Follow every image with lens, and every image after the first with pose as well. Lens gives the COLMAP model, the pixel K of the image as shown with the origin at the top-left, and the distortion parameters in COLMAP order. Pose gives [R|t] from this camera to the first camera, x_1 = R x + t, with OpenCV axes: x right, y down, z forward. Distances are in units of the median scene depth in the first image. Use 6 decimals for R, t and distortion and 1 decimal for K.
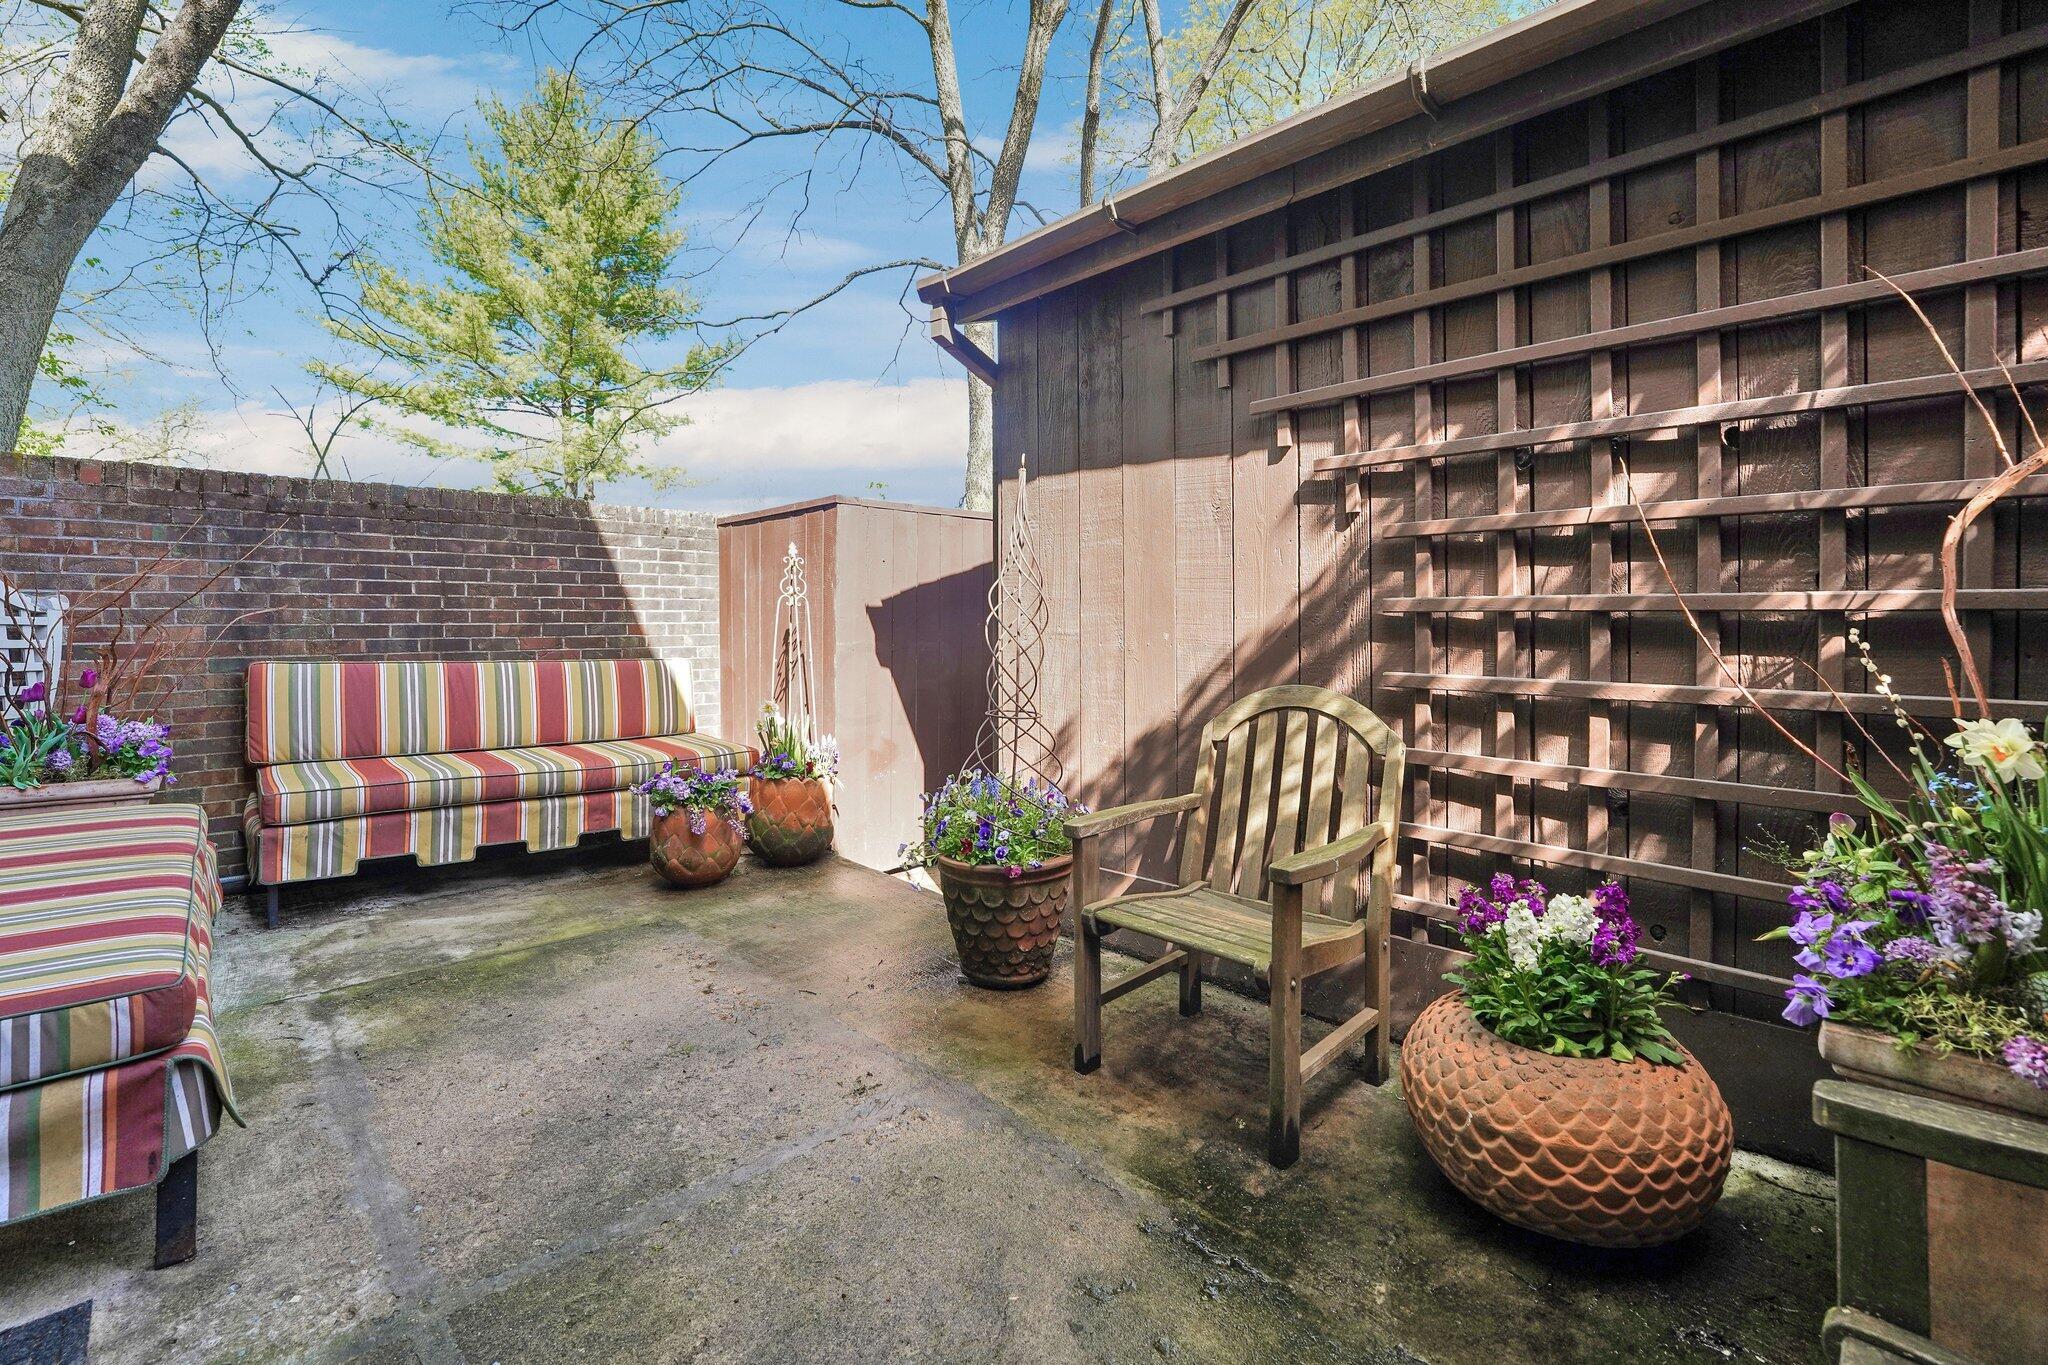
lens RADIAL K [[877.5, 0, 996.6], [0, 877.5, 649.2], [0, 0, 1]] dist [-0.027994, 0.003055]
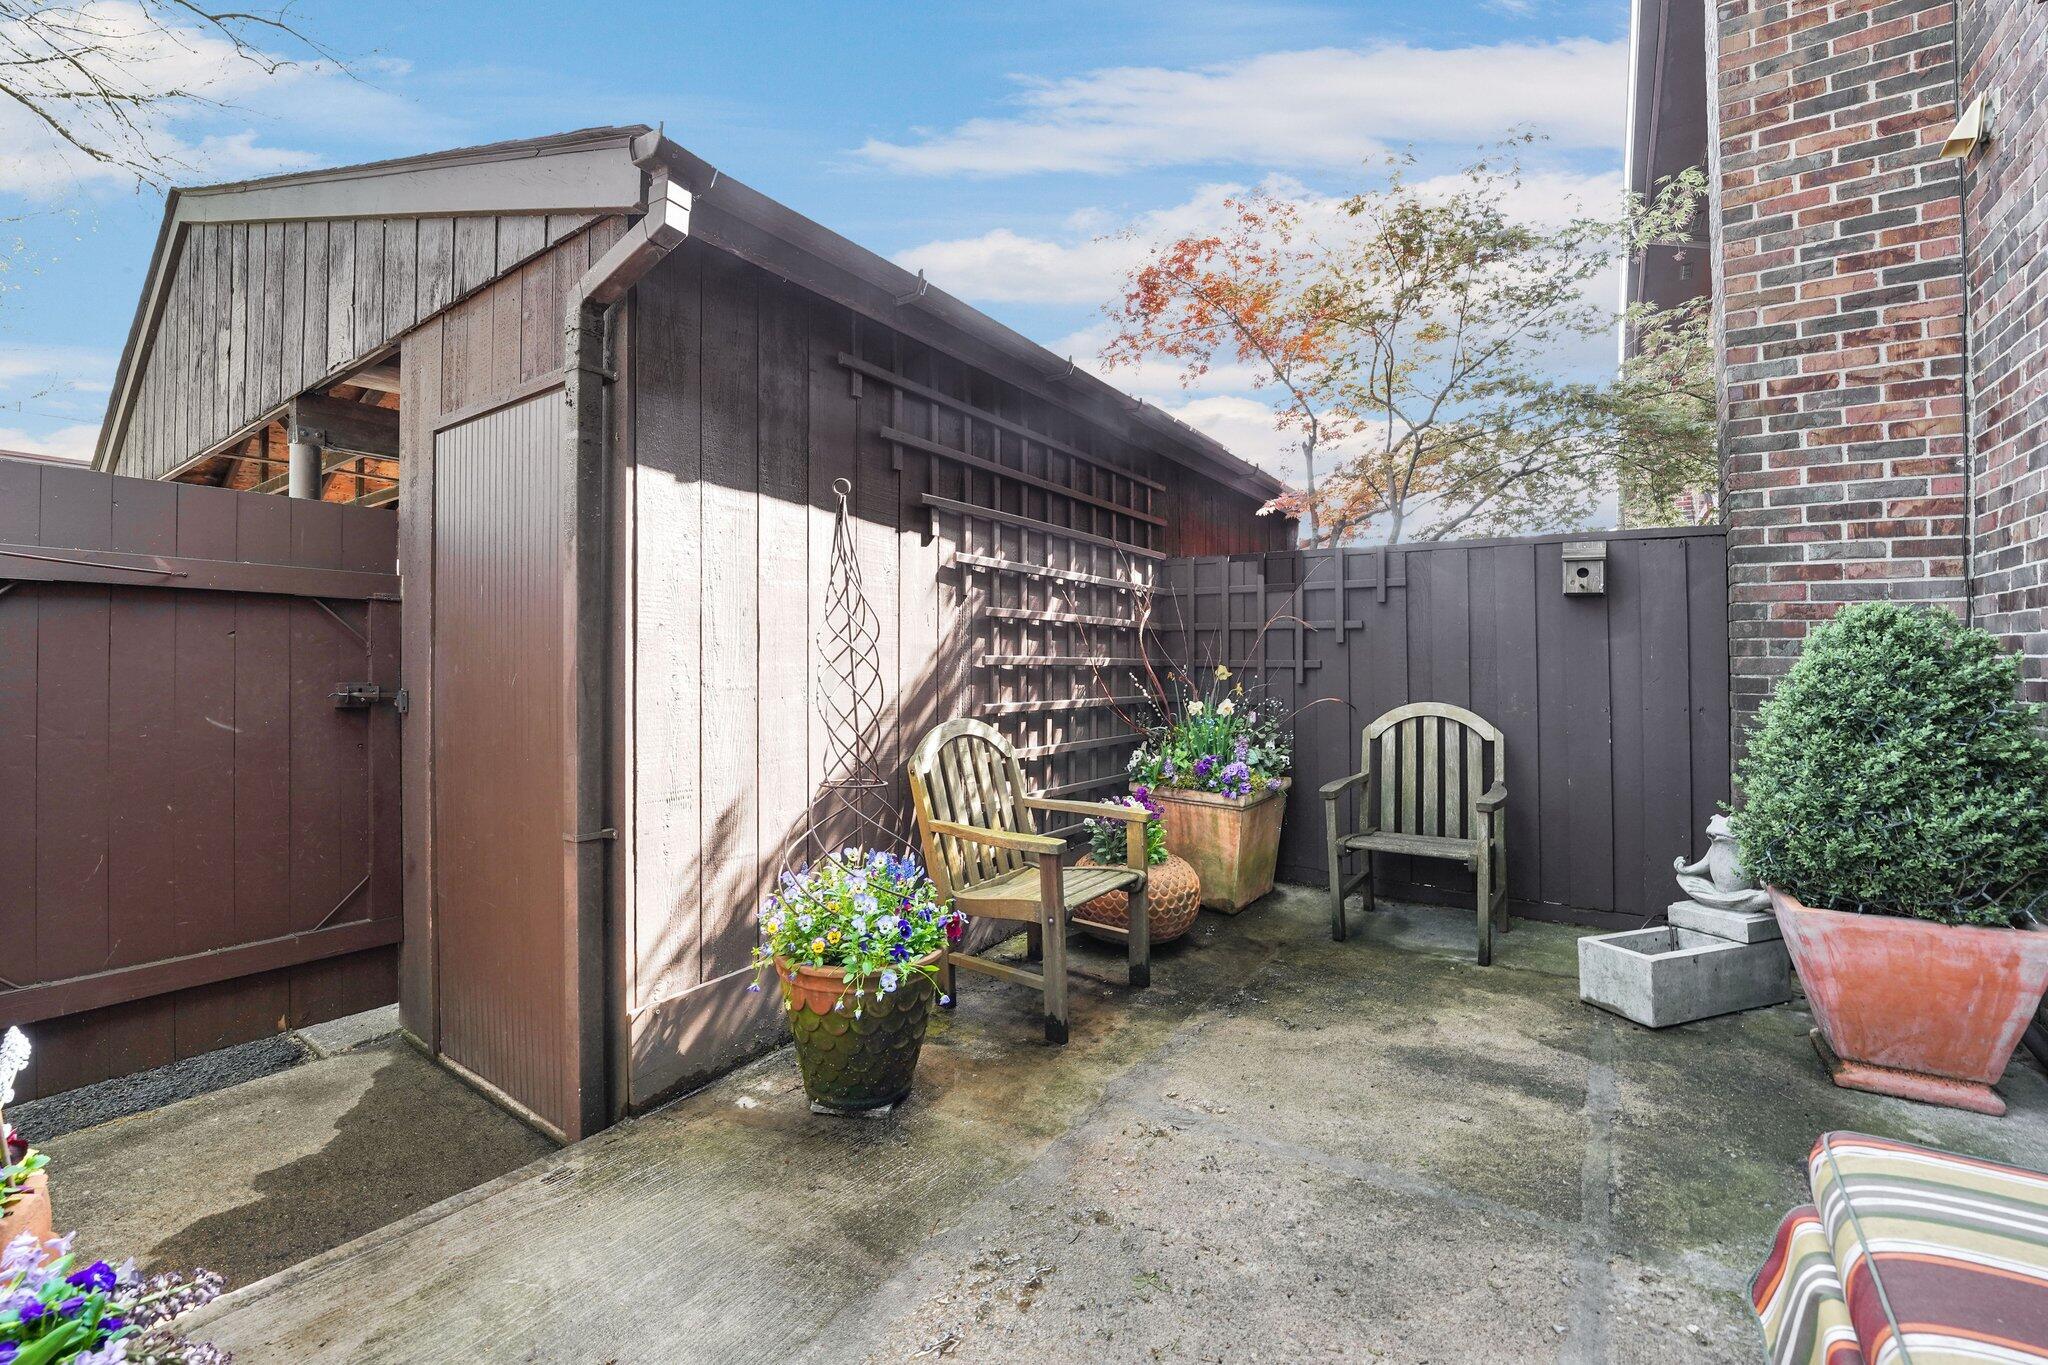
lens RADIAL K [[877.5, 0, 1019.0], [0, 877.5, 655.5], [0, 0, 1]] dist [-0.027994, 0.003055]
pose [[-0.210802, 0.004491, 0.977518, -1.114880], [0.023782, 0.999717, 0.000536, -0.061359], [-0.977239, 0.023360, -0.210849, 1.337891]]
